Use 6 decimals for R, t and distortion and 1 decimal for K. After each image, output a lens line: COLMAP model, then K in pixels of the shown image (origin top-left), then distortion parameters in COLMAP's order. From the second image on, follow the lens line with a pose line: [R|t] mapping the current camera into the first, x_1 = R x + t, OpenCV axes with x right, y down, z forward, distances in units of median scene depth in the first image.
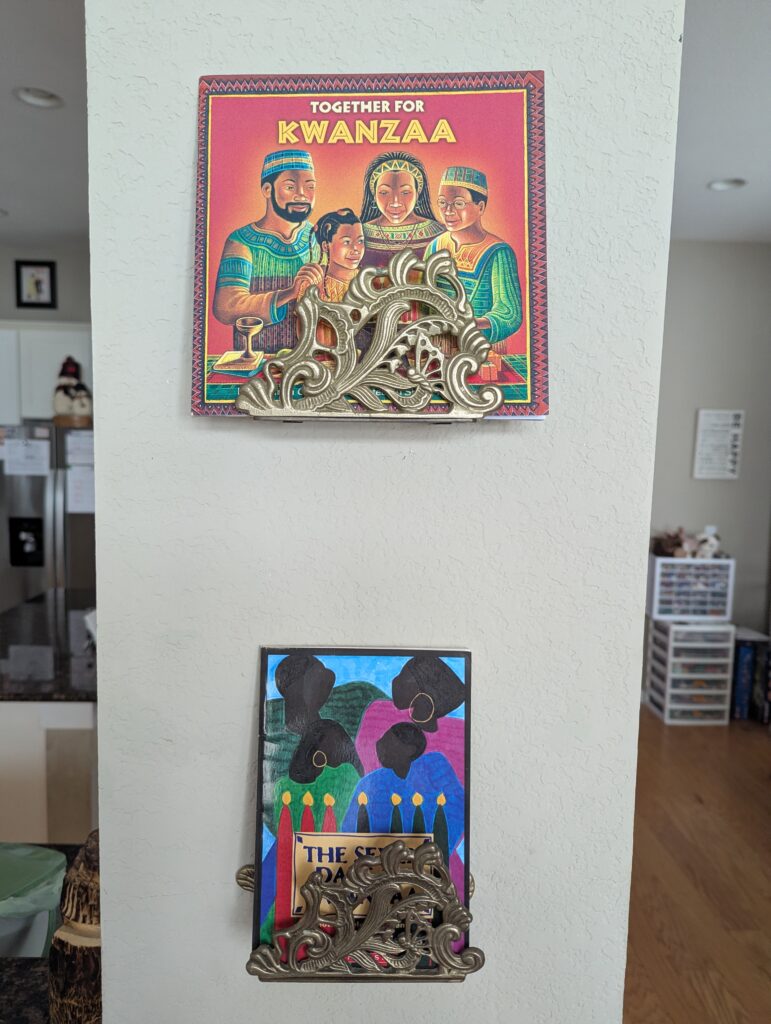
lens RADIAL K [[720.9, 0, 397.5], [0, 720.9, 511.9], [0, 0, 1]] dist [0.002738, 0.001421]
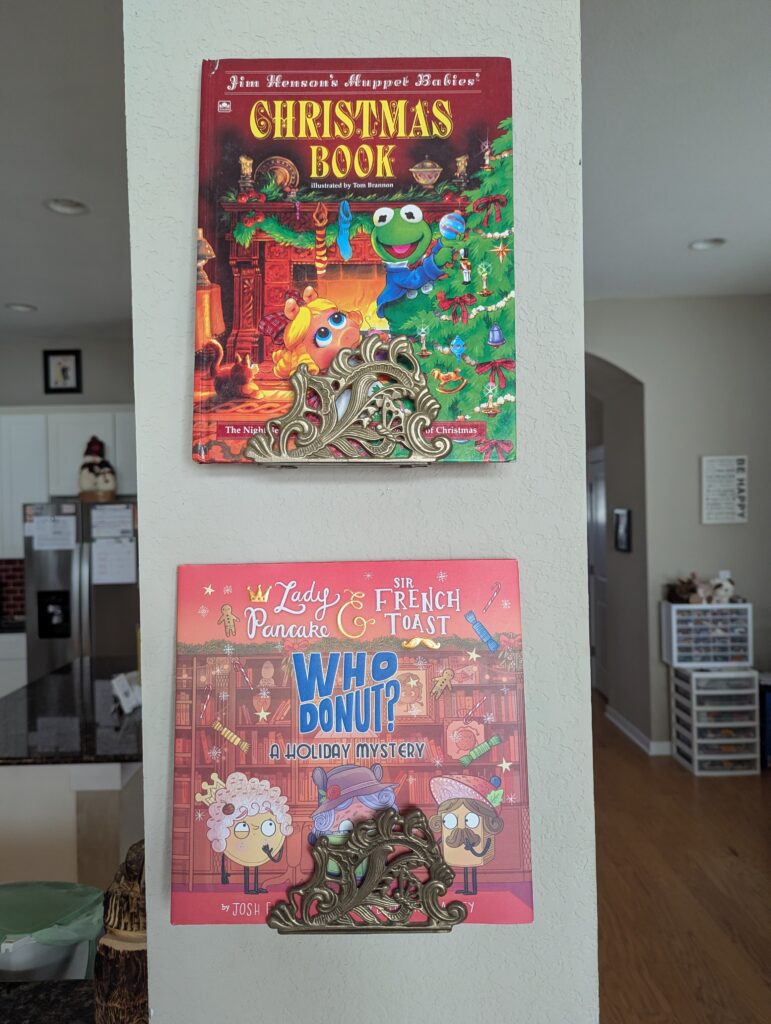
lens RADIAL K [[719.4, 0, 387.0], [0, 719.4, 502.8], [0, 0, 1]] dist [0.002282, -0.004903]
pose [[0.998288, -0.047747, -0.033787, 0.056615], [0.044138, 0.993957, -0.100502, 0.063235], [0.038382, 0.098839, 0.994363, -0.228870]]
